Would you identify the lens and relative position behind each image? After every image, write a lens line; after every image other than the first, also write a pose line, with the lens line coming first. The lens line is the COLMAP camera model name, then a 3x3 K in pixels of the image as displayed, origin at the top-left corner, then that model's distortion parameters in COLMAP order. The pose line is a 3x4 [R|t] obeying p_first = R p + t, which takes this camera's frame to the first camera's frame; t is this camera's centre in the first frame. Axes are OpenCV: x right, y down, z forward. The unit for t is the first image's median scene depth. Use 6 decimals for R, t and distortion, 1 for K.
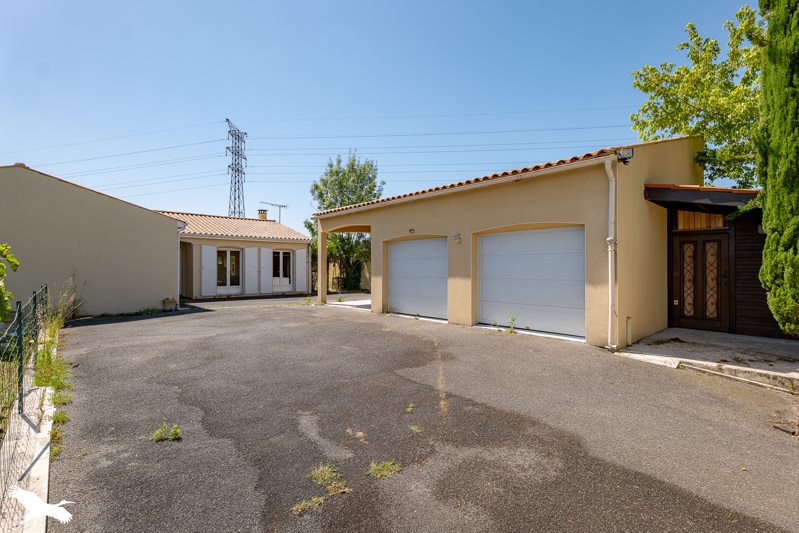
lens RADIAL K [[374.5, 0, 403.4], [0, 374.5, 262.0], [0, 0, 1]] dist [-0.000080, 0.000587]
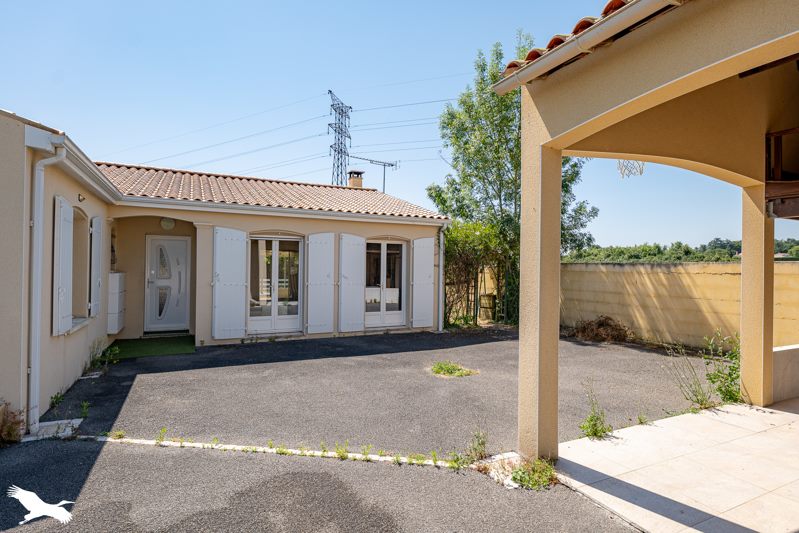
lens RADIAL K [[410.5, 0, 399.8], [0, 410.5, 263.4], [0, 0, 1]] dist [-0.000695, -0.001403]
pose [[0.957494, 0.010826, -0.288249, -0.163254], [-0.008676, 0.999924, 0.008734, -0.006868], [0.288322, -0.005862, 0.957516, 0.530531]]
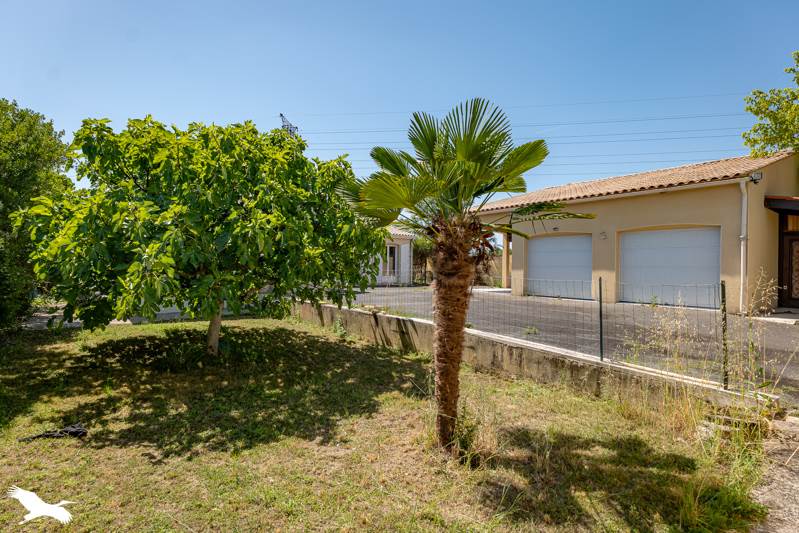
lens RADIAL K [[410.5, 0, 400.6], [0, 410.5, 262.3], [0, 0, 1]] dist [-0.000695, -0.001403]
pose [[0.996713, 0.015219, -0.079576, -0.203530], [-0.015057, 0.999883, 0.002634, 0.016889], [0.079607, -0.001427, 0.996825, -0.214665]]
